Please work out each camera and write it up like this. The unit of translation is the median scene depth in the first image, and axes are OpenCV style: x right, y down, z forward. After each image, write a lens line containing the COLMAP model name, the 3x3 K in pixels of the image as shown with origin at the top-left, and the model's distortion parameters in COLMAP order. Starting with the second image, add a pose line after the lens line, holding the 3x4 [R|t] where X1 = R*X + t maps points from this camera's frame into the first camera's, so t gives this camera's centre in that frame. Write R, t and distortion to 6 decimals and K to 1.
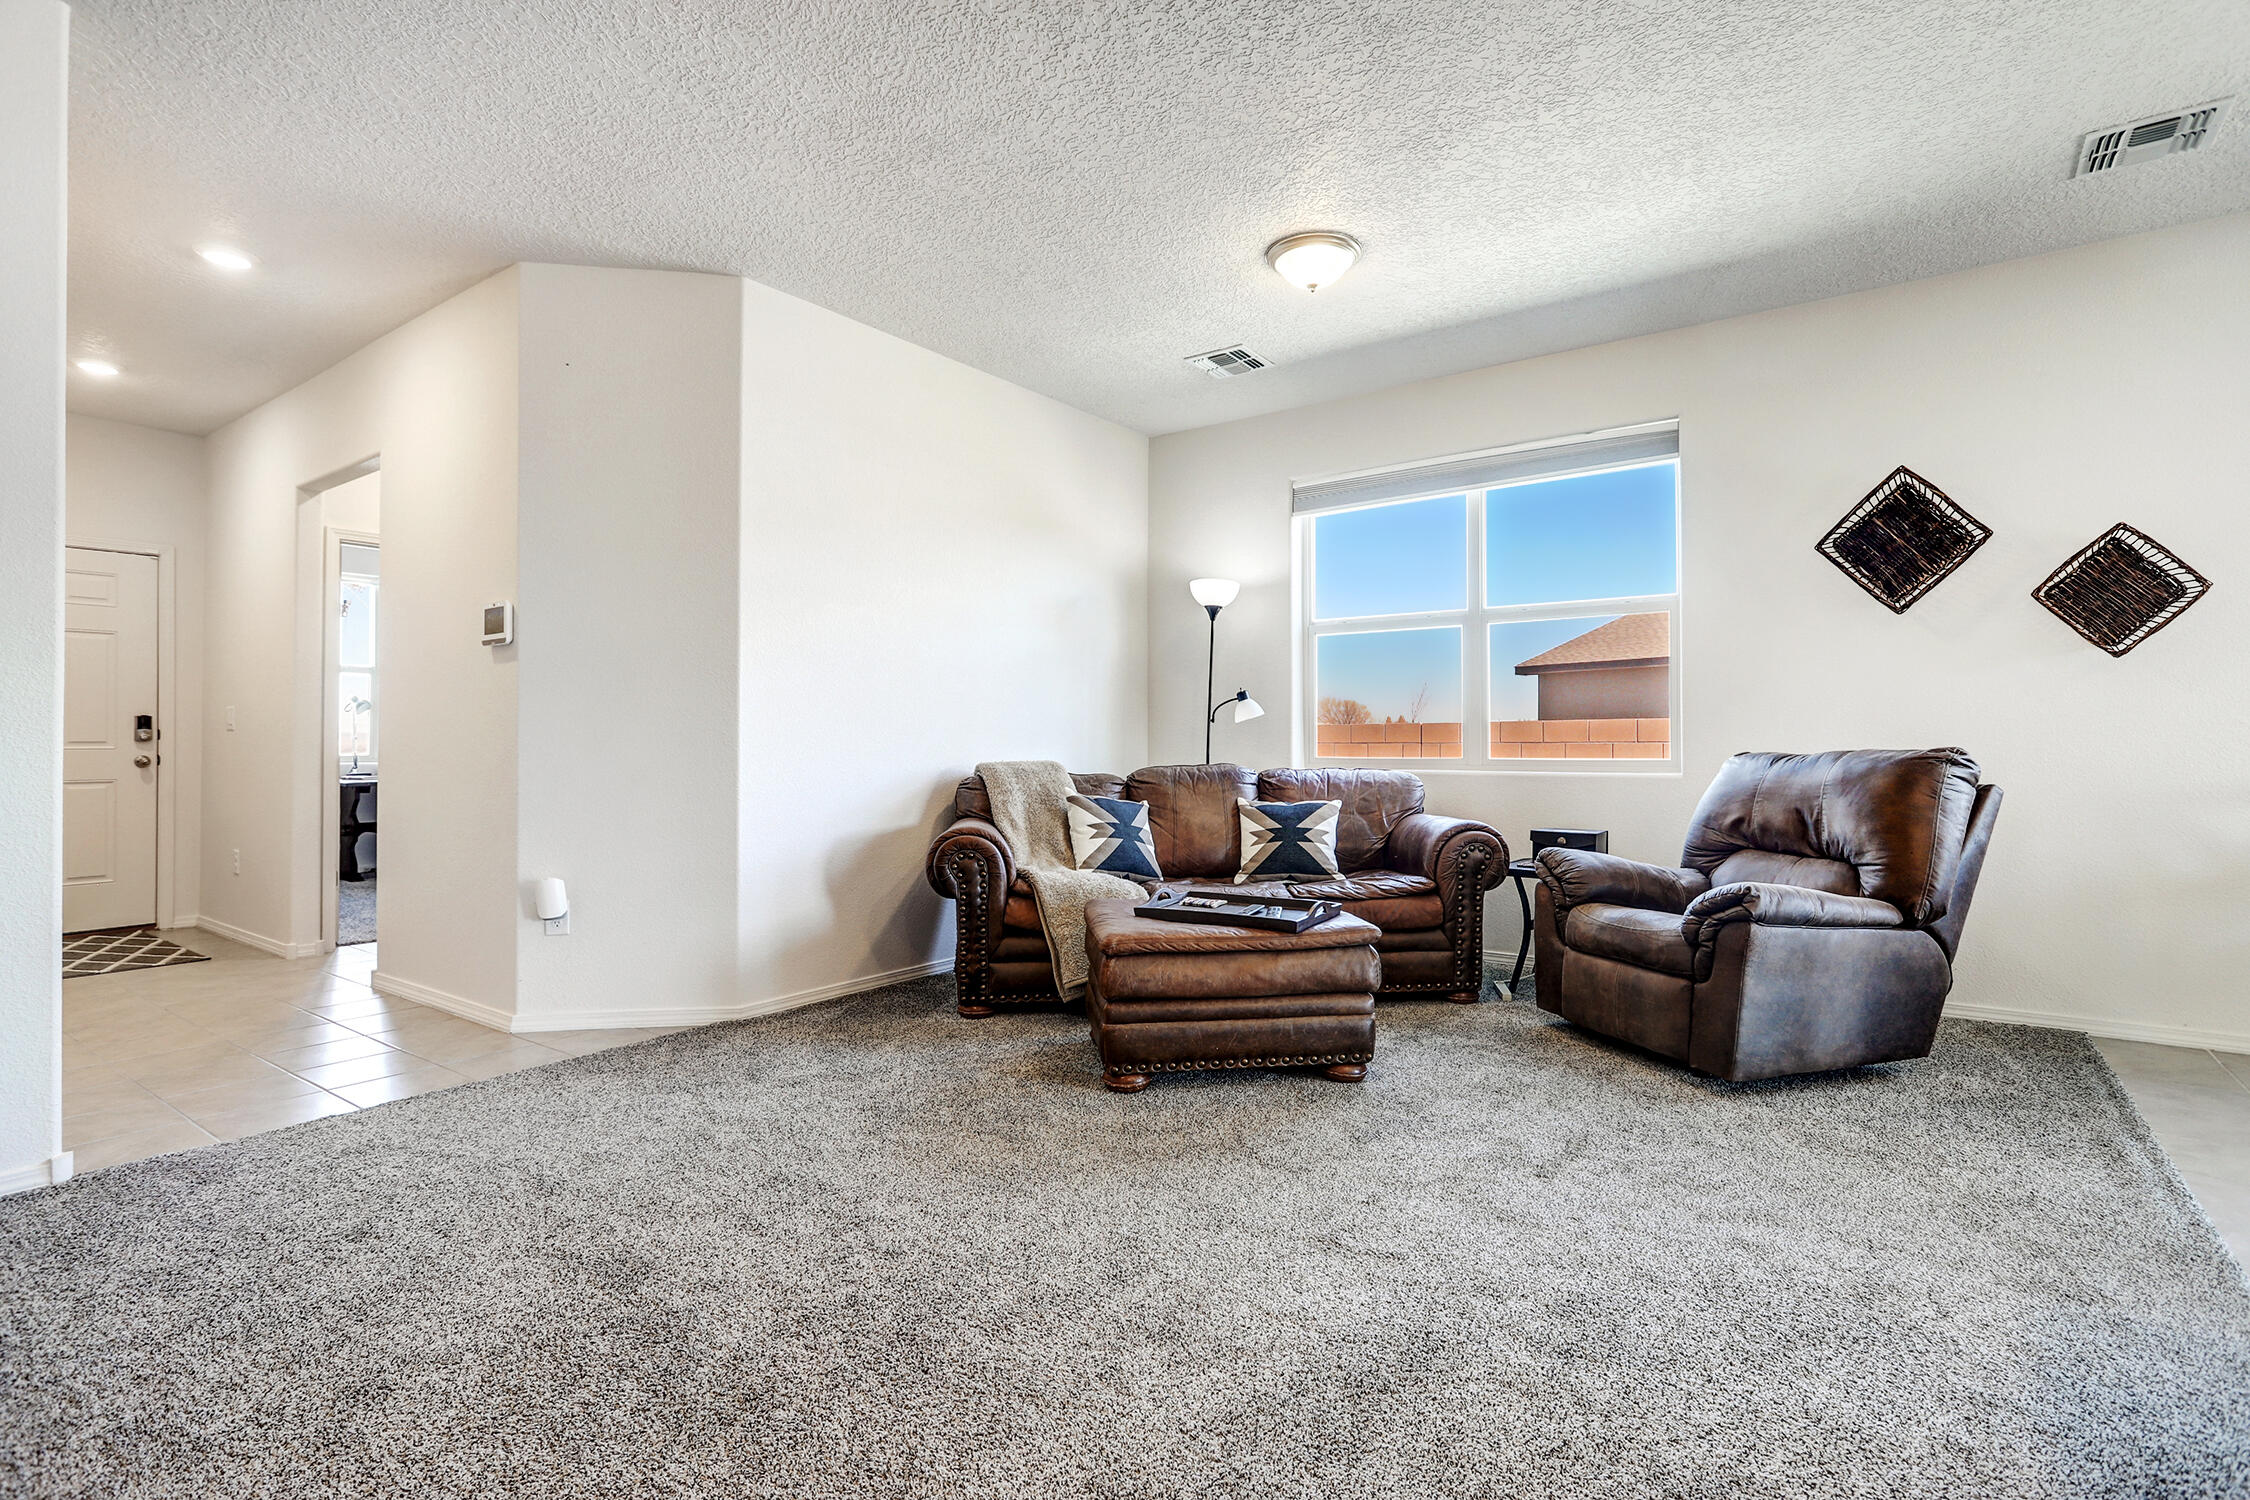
lens RADIAL K [[1127.7, 0, 1150.5], [0, 1127.7, 742.9], [0, 0, 1]] dist [-0.001992, -0.000532]
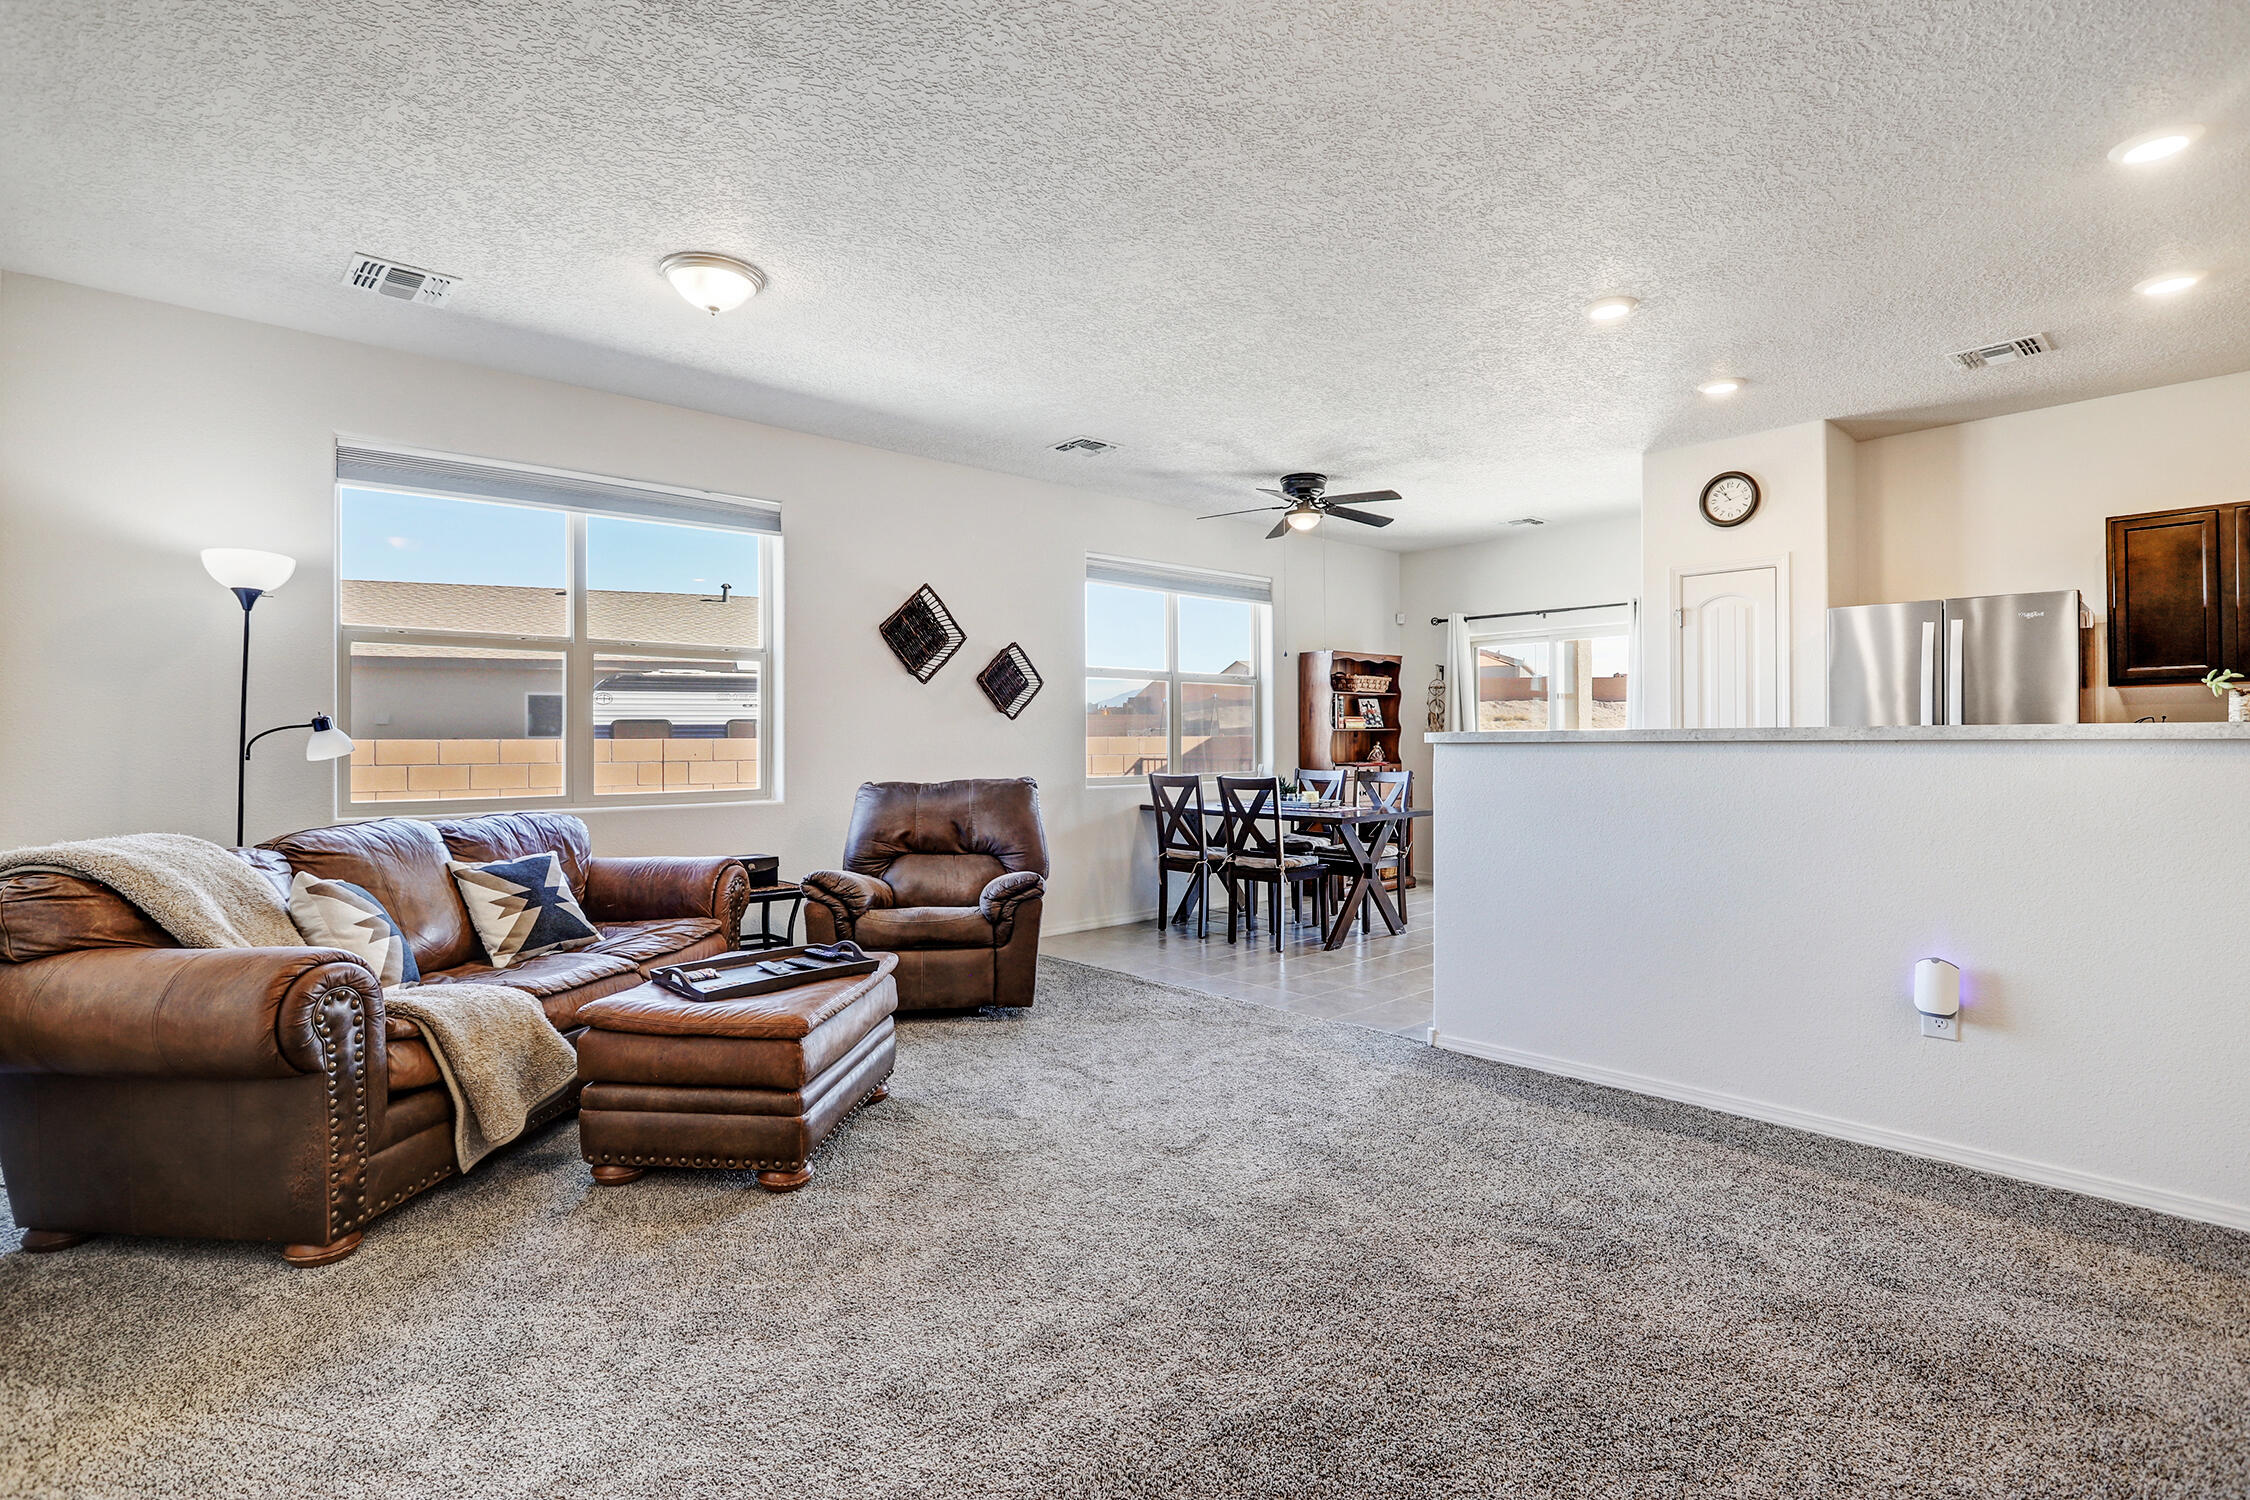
lens RADIAL K [[1127.7, 0, 1150.5], [0, 1127.7, 742.9], [0, 0, 1]] dist [-0.001992, -0.000532]
pose [[0.141123, -0.001803, 0.989990, -0.831375], [-0.001026, 0.999998, 0.001968, -0.046247], [-0.989992, -0.001293, 0.141121, 0.559192]]
